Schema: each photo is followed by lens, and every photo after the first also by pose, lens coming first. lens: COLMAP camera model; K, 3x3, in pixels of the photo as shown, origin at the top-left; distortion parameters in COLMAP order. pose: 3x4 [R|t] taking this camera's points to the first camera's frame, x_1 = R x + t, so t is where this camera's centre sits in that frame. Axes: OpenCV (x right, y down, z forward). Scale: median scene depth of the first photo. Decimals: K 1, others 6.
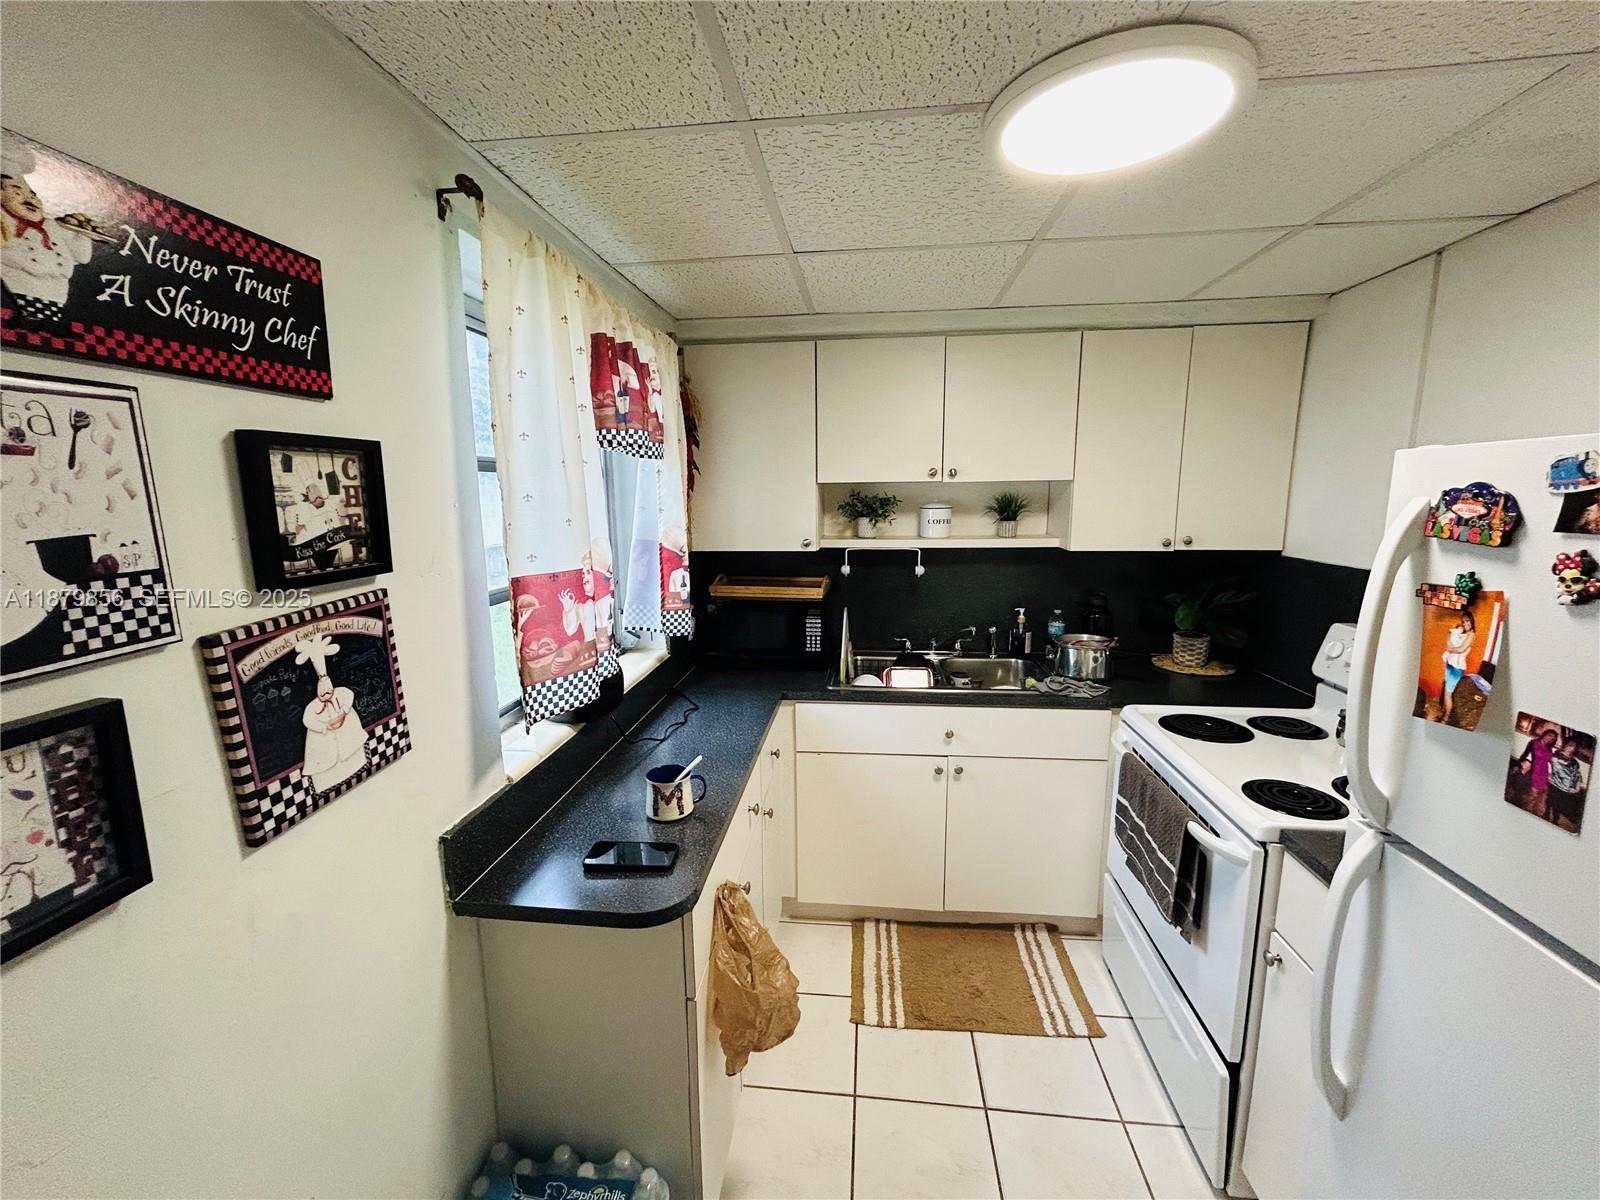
lens RADIAL K [[644.5, 0, 797.5], [0, 644.5, 594.6], [0, 0, 1]] dist [-0.002386, 0.000035]
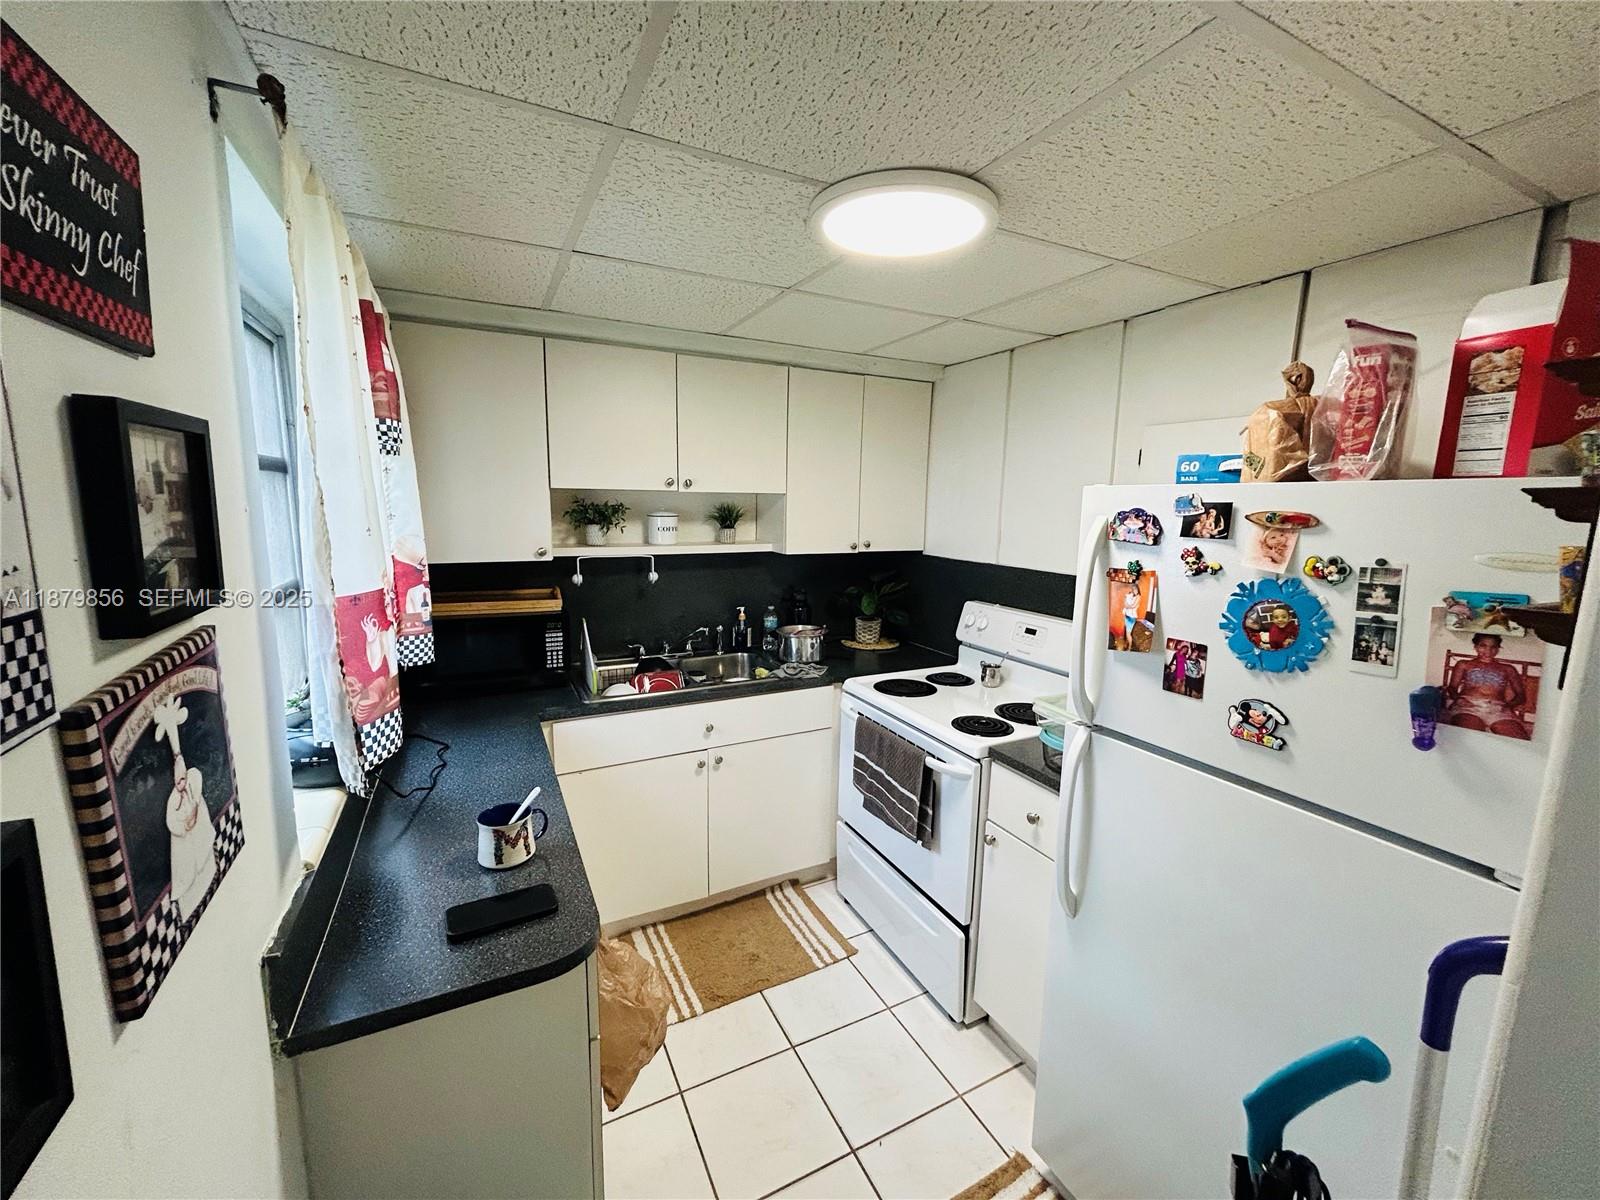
lens RADIAL K [[643.7, 0, 800.7], [0, 643.7, 594.2], [0, 0, 1]] dist [0.001773, -0.000107]
pose [[0.837112, -0.055432, 0.544216, -0.236361], [0.060887, 0.998113, 0.008008, -0.004954], [-0.543633, 0.026432, 0.838907, 0.018912]]
